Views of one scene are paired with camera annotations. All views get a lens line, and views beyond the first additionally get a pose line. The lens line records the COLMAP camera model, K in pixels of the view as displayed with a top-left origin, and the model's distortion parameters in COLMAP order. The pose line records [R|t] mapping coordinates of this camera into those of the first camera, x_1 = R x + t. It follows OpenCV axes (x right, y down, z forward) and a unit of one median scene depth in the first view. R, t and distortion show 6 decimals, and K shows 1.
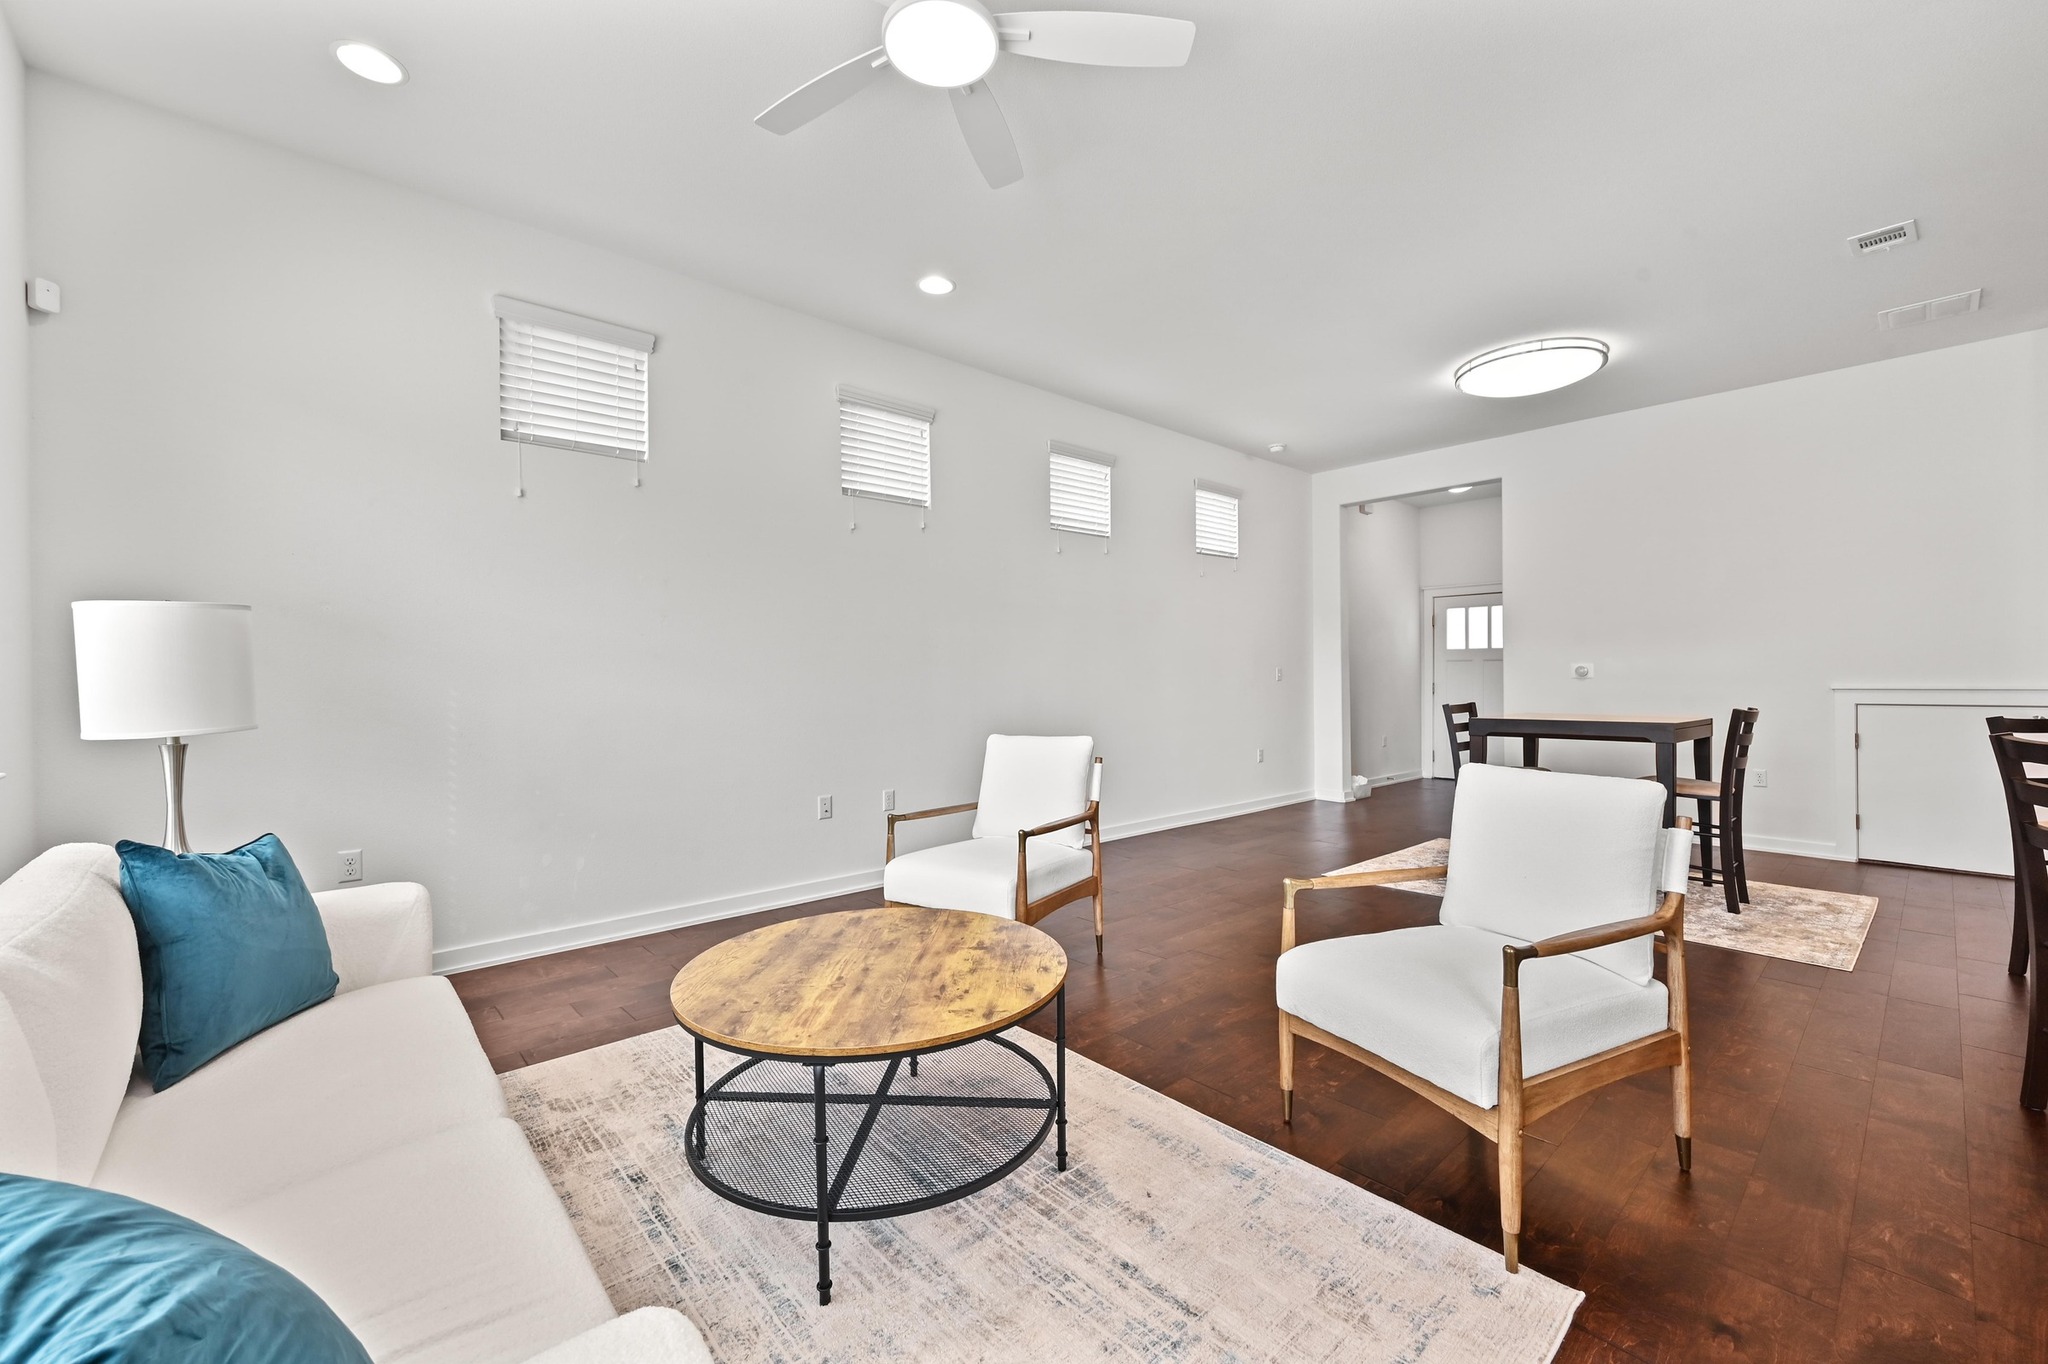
lens RADIAL K [[827.4, 0, 1008.9], [0, 827.4, 688.2], [0, 0, 1]] dist [0.000481, -0.000079]
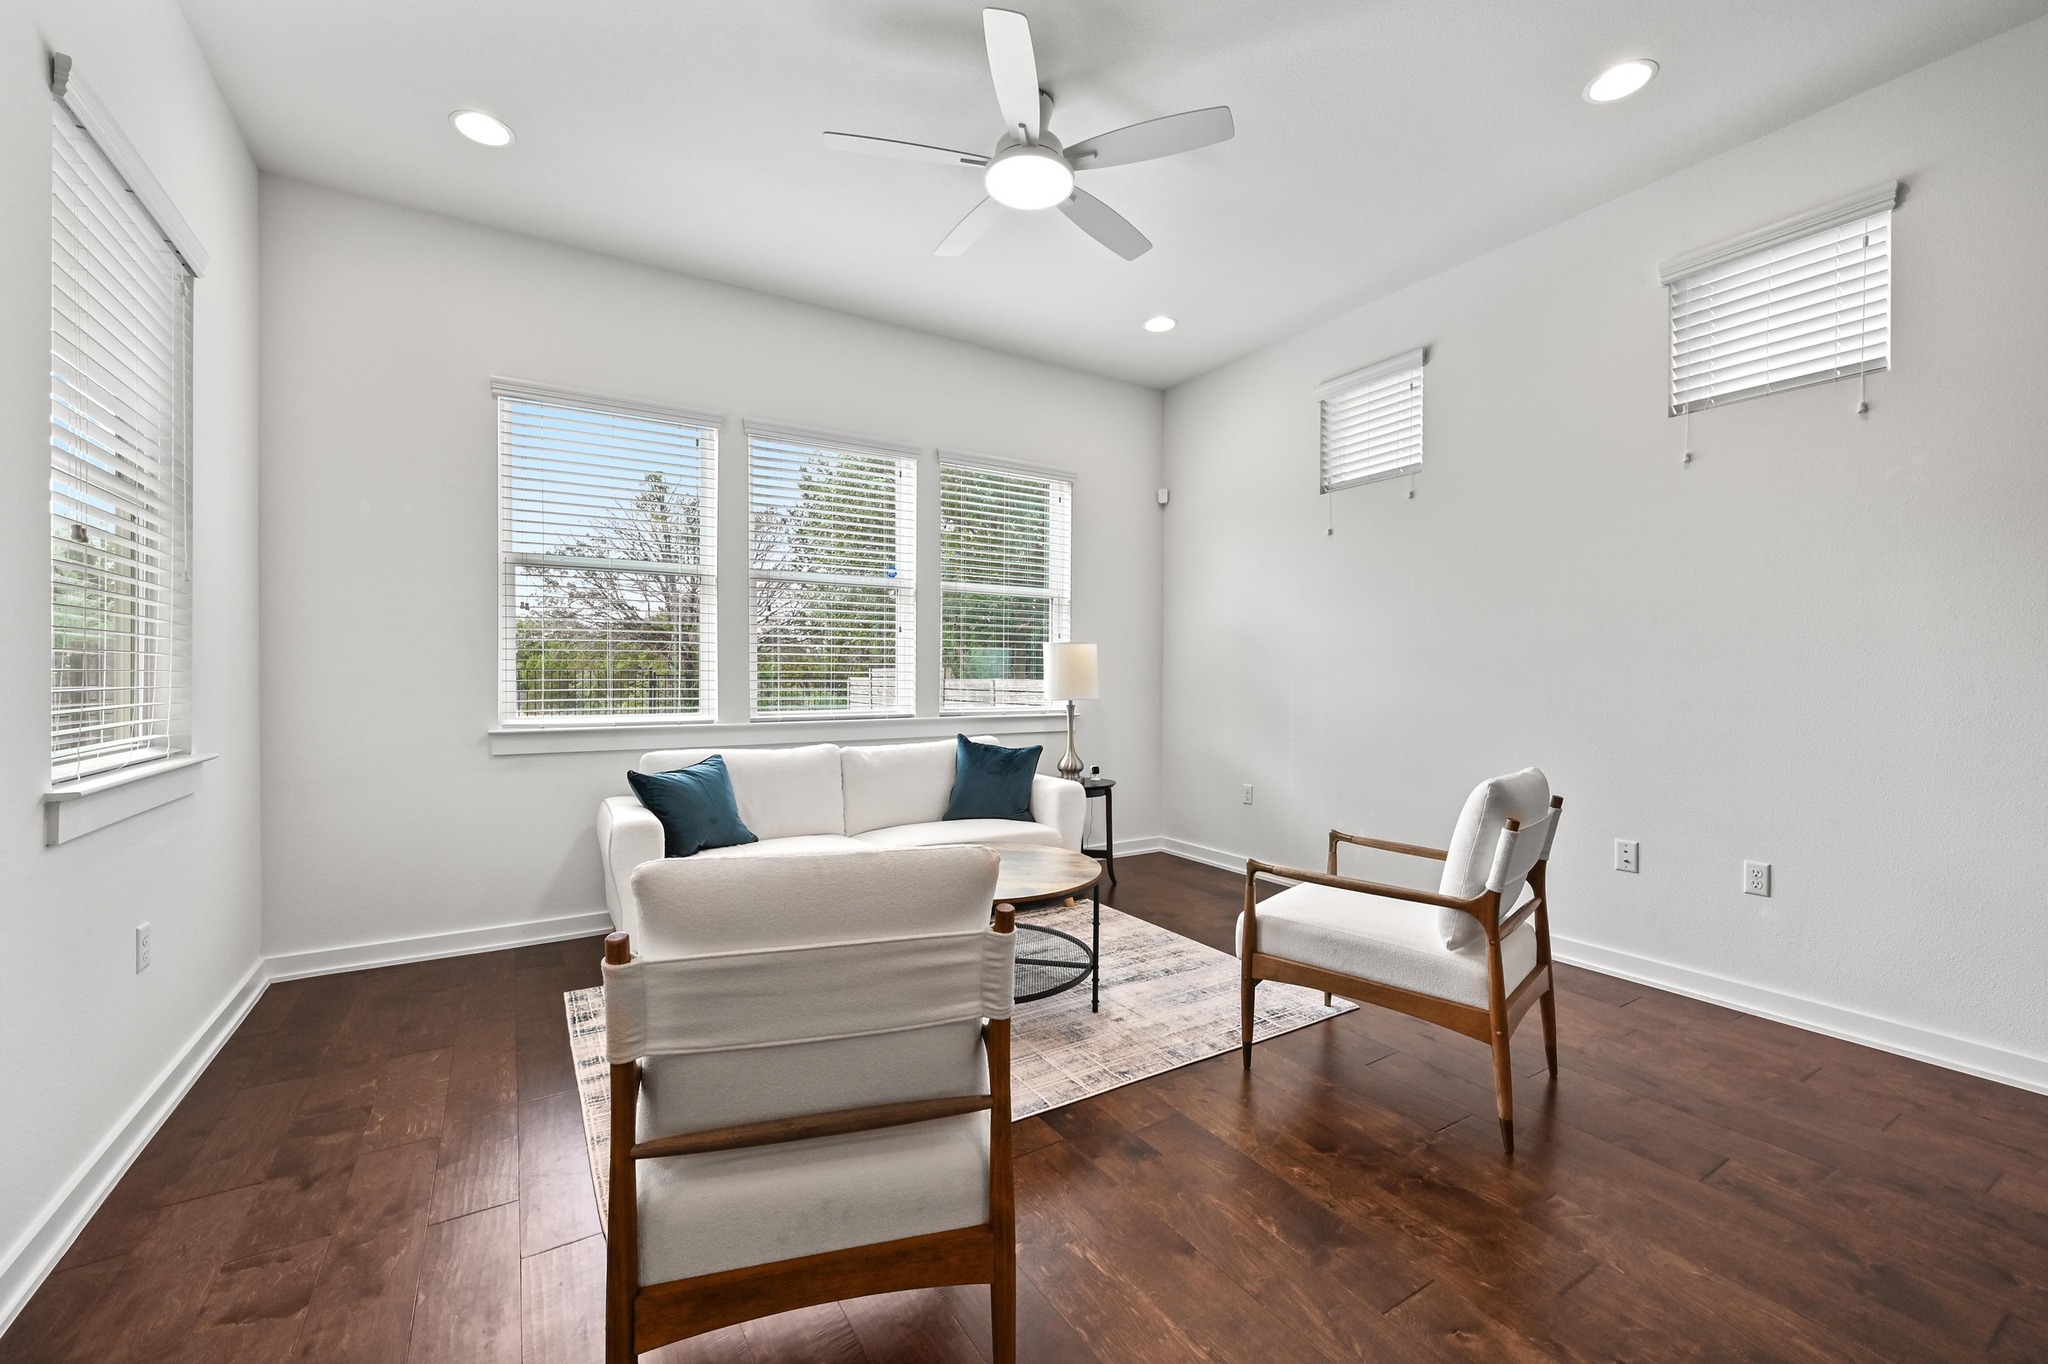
lens RADIAL K [[827.4, 0, 1012.4], [0, 827.4, 681.5], [0, 0, 1]] dist [0.000481, -0.000079]
pose [[-0.160829, 0.014159, -0.986881, 0.670754], [-0.010628, 0.999814, 0.016076, -0.019449], [0.986925, 0.013074, -0.160649, 0.656650]]
